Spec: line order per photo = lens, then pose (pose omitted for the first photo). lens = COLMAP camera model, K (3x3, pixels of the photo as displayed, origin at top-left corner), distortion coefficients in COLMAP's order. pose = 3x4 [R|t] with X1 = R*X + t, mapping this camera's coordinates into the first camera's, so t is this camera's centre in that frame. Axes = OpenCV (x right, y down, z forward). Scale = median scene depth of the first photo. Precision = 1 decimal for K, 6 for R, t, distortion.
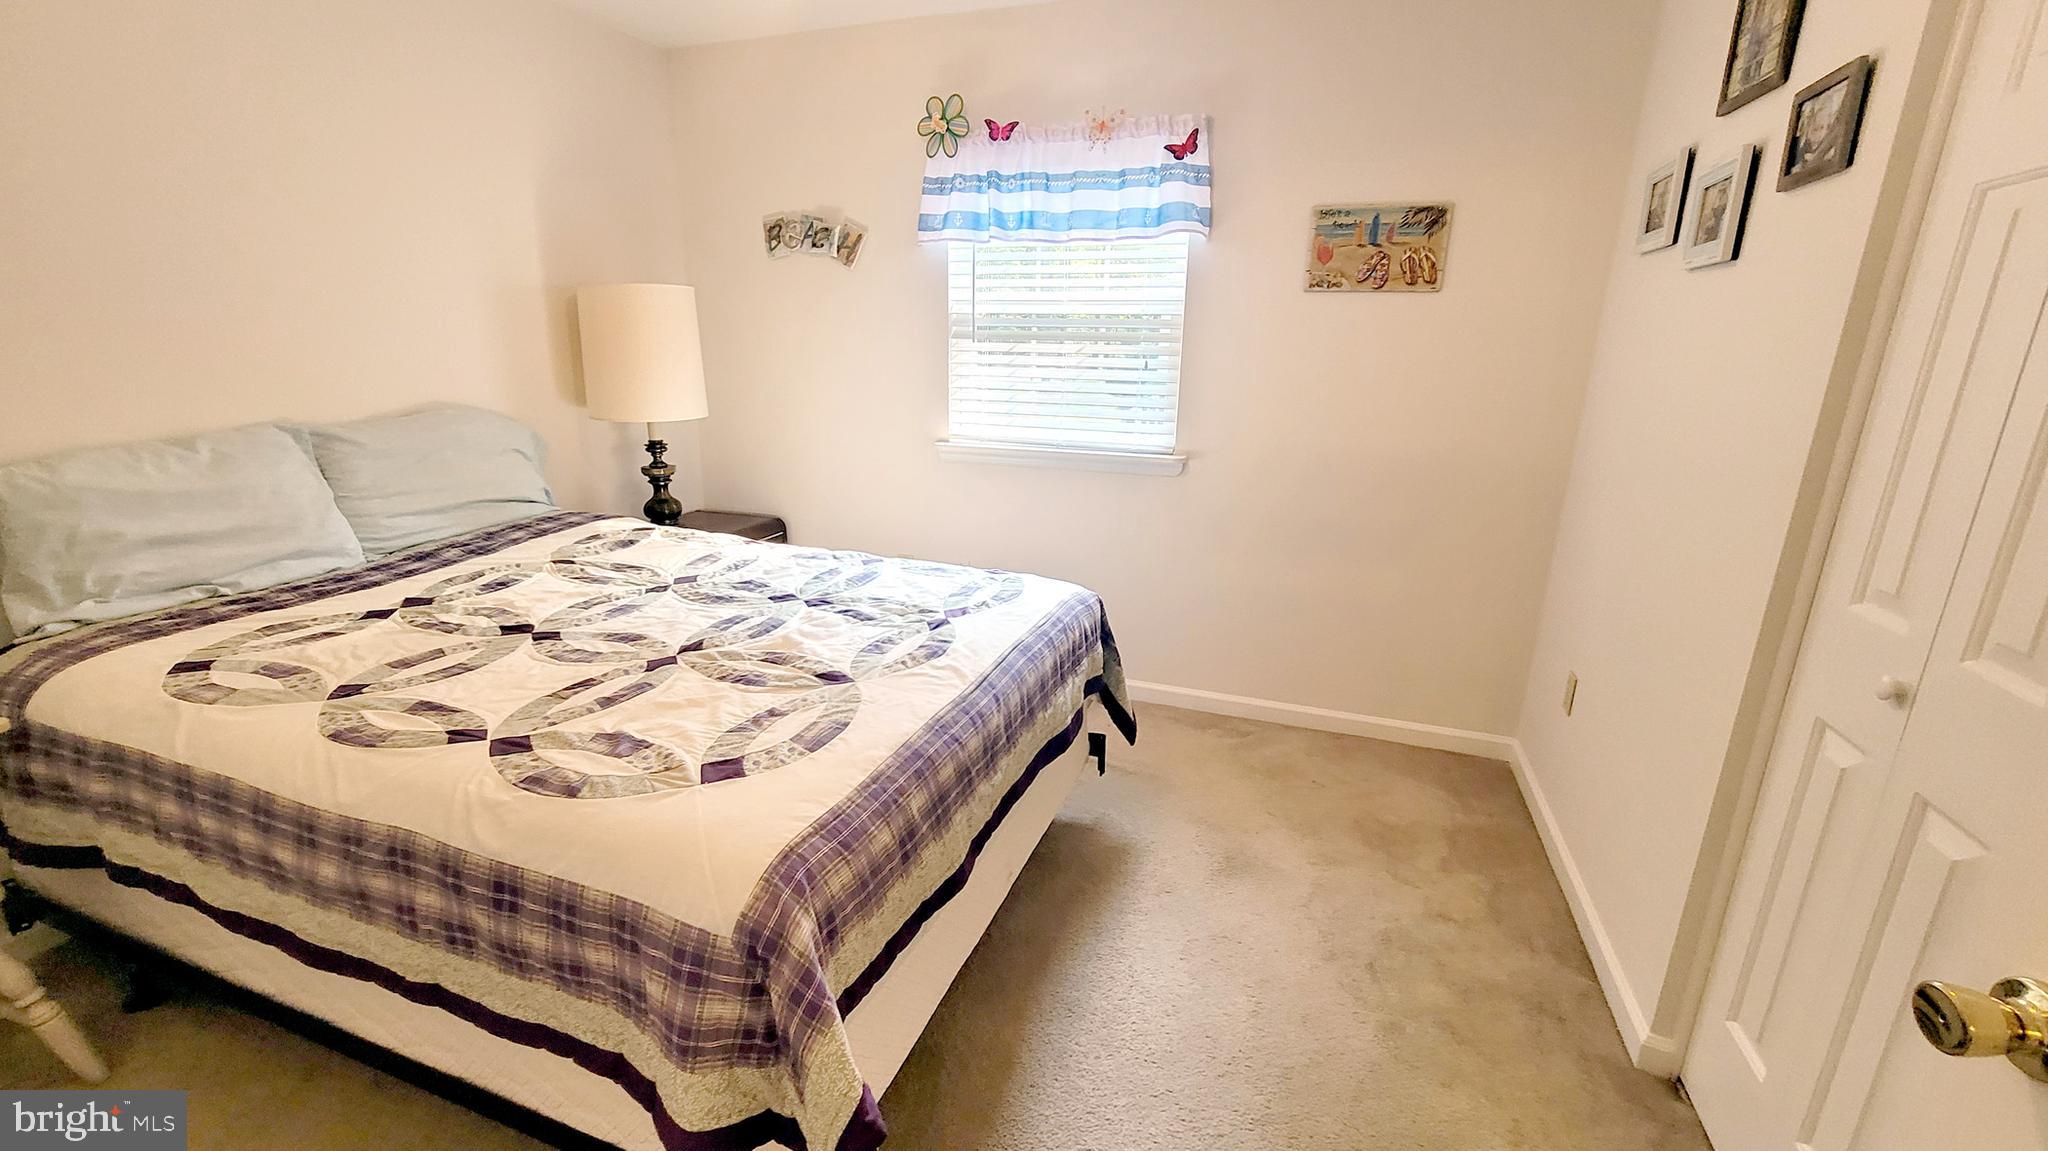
lens RADIAL K [[837.8, 0, 1012.5], [0, 837.8, 573.7], [0, 0, 1]] dist [0.001066, -0.001060]
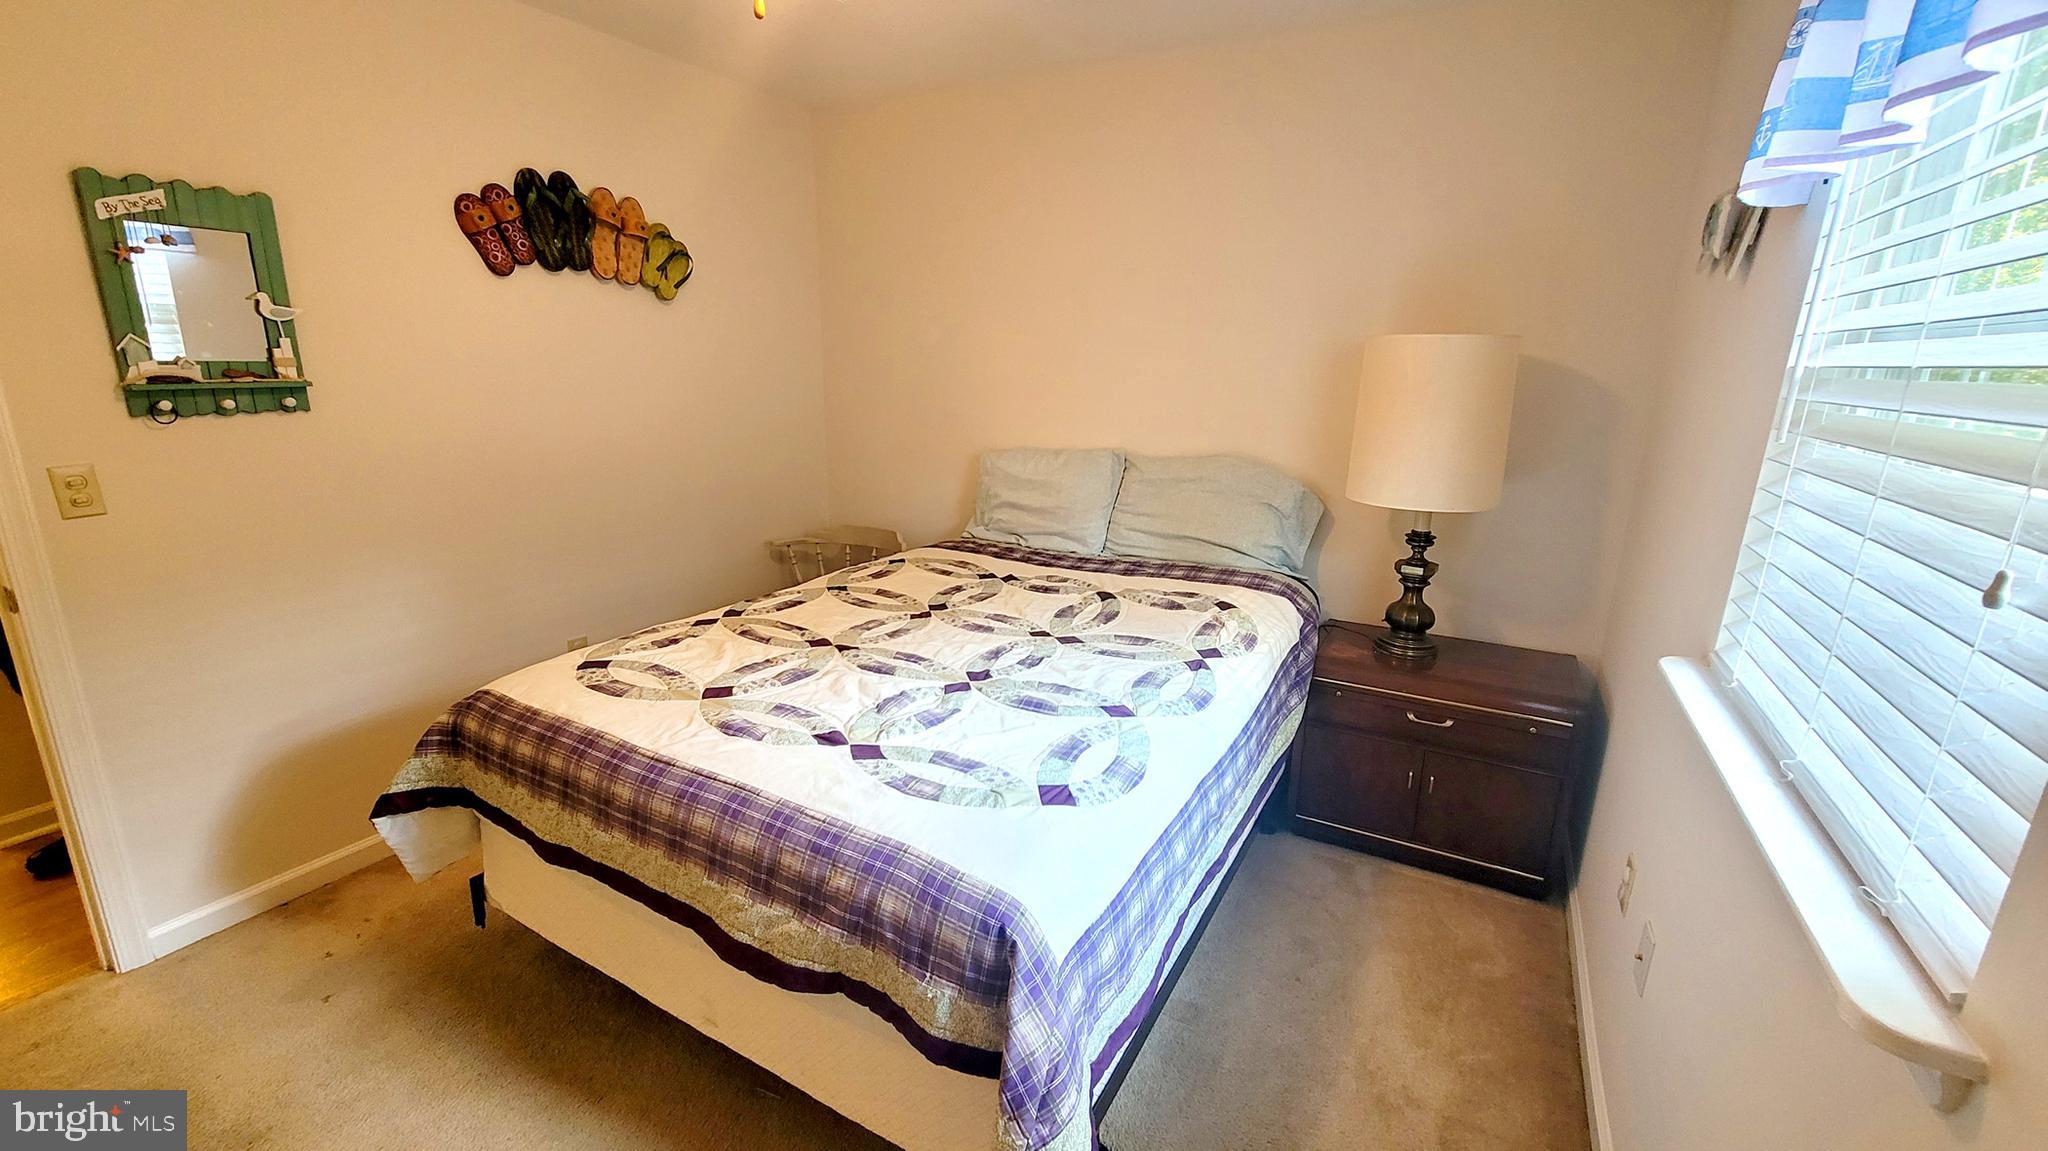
lens RADIAL K [[837.8, 0, 1012.3], [0, 837.8, 560.5], [0, 0, 1]] dist [0.001066, -0.001060]
pose [[-0.153383, 0.212503, -0.965047, 0.588334], [-0.291152, 0.923532, 0.249637, -0.329230], [0.944301, 0.319265, -0.079784, 1.076864]]
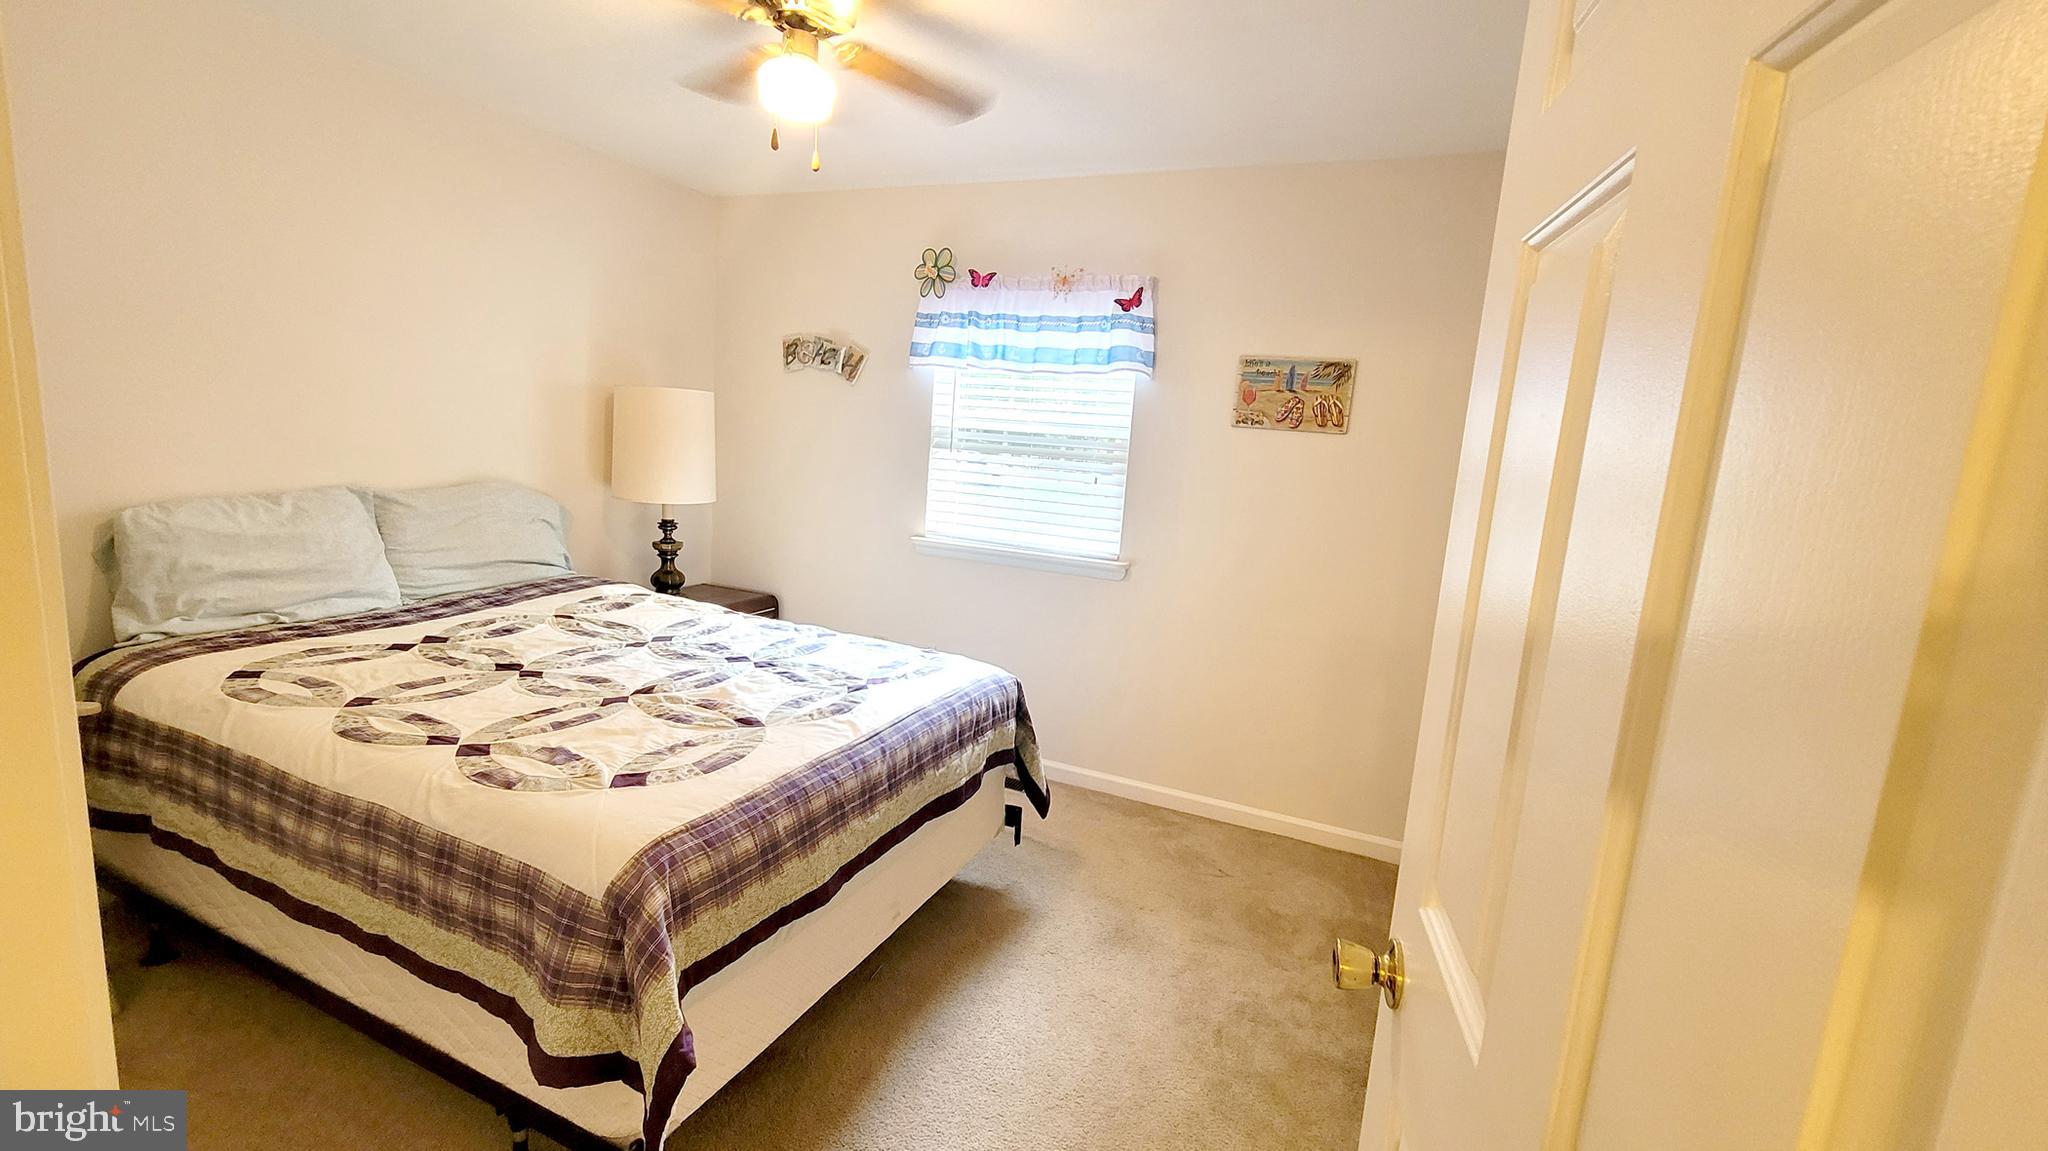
lens RADIAL K [[837.8, 0, 1013.6], [0, 837.8, 573.5], [0, 0, 1]] dist [0.001066, -0.001060]
pose [[0.996410, 0.066053, -0.052954, 0.165943], [-0.071850, 0.990611, -0.116312, 0.019302], [0.044774, 0.119699, 0.991800, -0.157115]]
